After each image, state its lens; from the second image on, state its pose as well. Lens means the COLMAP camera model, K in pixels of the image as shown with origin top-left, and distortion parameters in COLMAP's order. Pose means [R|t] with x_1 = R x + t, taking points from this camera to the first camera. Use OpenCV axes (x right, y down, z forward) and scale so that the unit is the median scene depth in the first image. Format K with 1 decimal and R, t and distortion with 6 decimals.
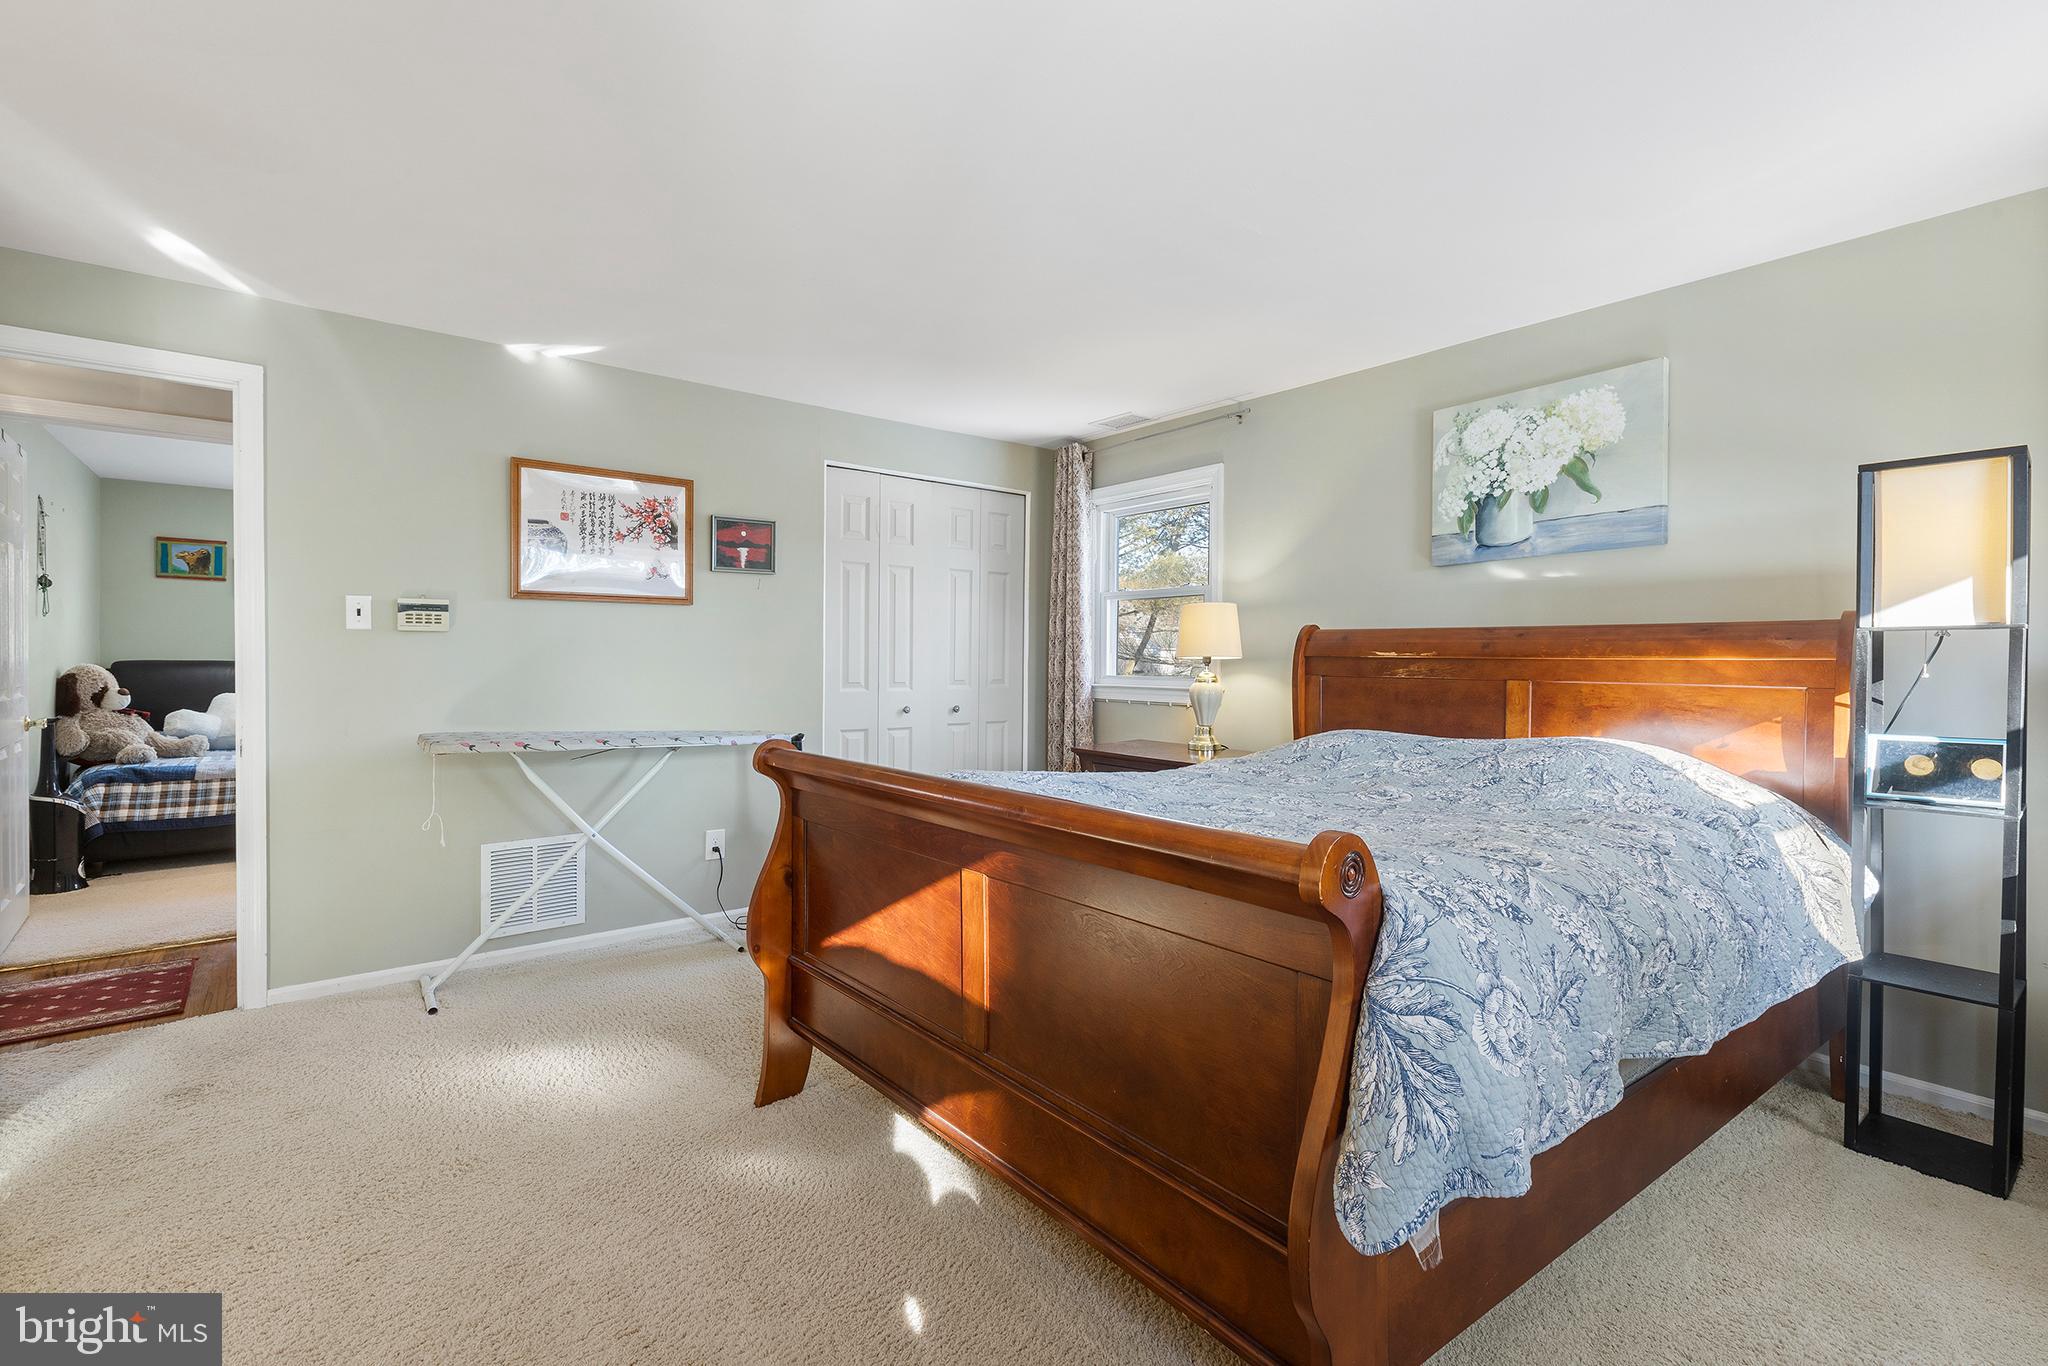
lens RADIAL K [[905.0, 0, 1030.5], [0, 905.0, 672.5], [0, 0, 1]] dist [-0.001954, -0.000205]
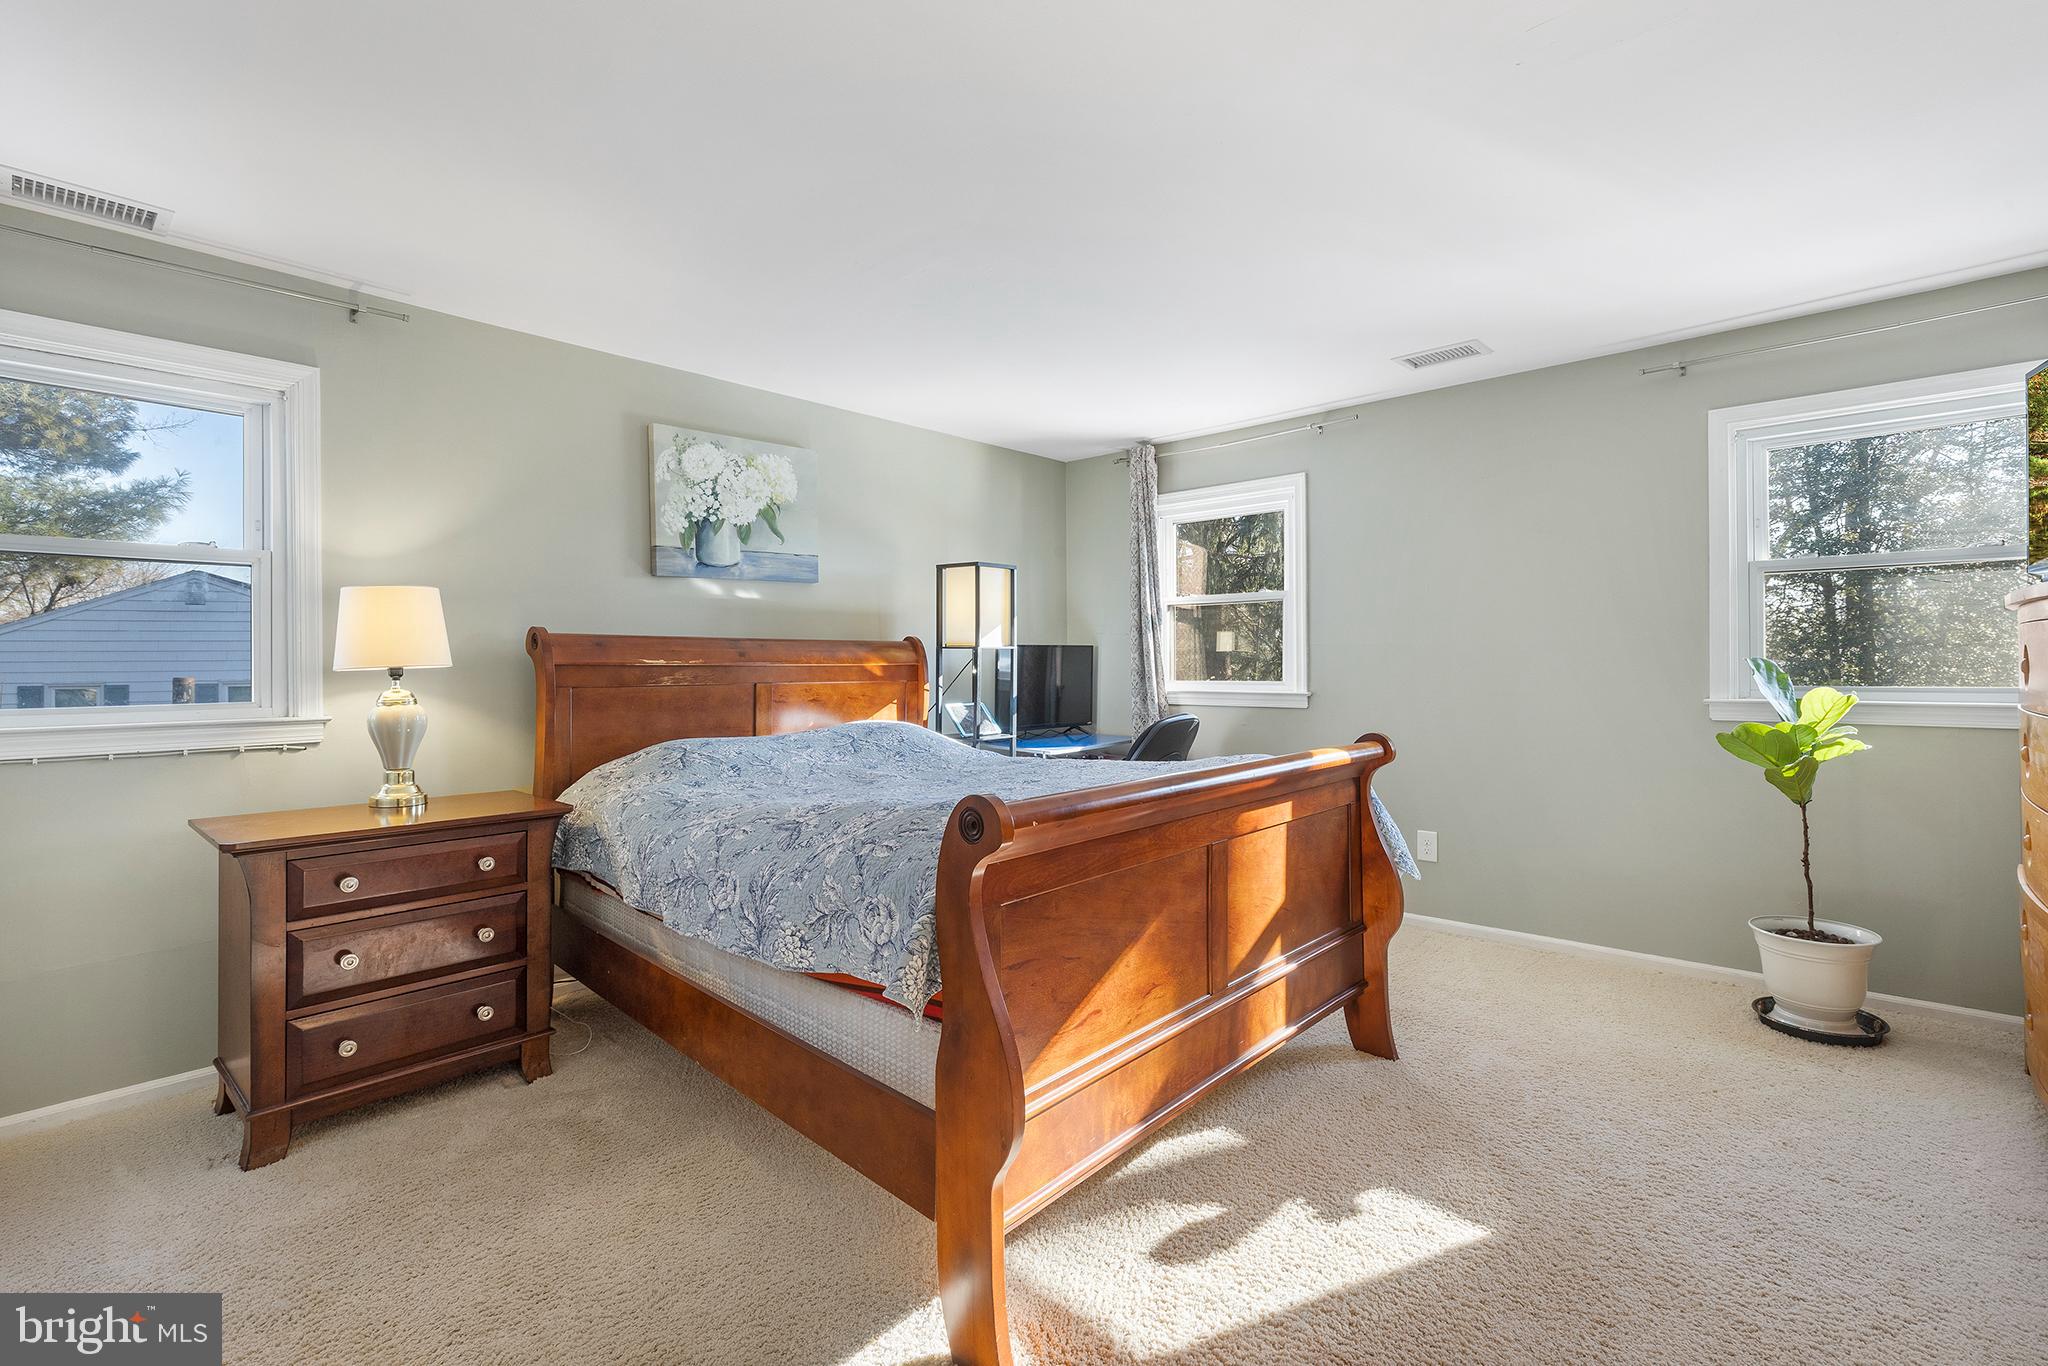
lens RADIAL K [[905.0, 0, 1030.5], [0, 905.0, 672.5], [0, 0, 1]] dist [-0.001954, -0.000205]
pose [[-0.144479, -0.014601, 0.989400, -0.656353], [0.021576, 0.999607, 0.017902, -0.018241], [-0.989273, 0.023934, -0.144108, 0.769593]]
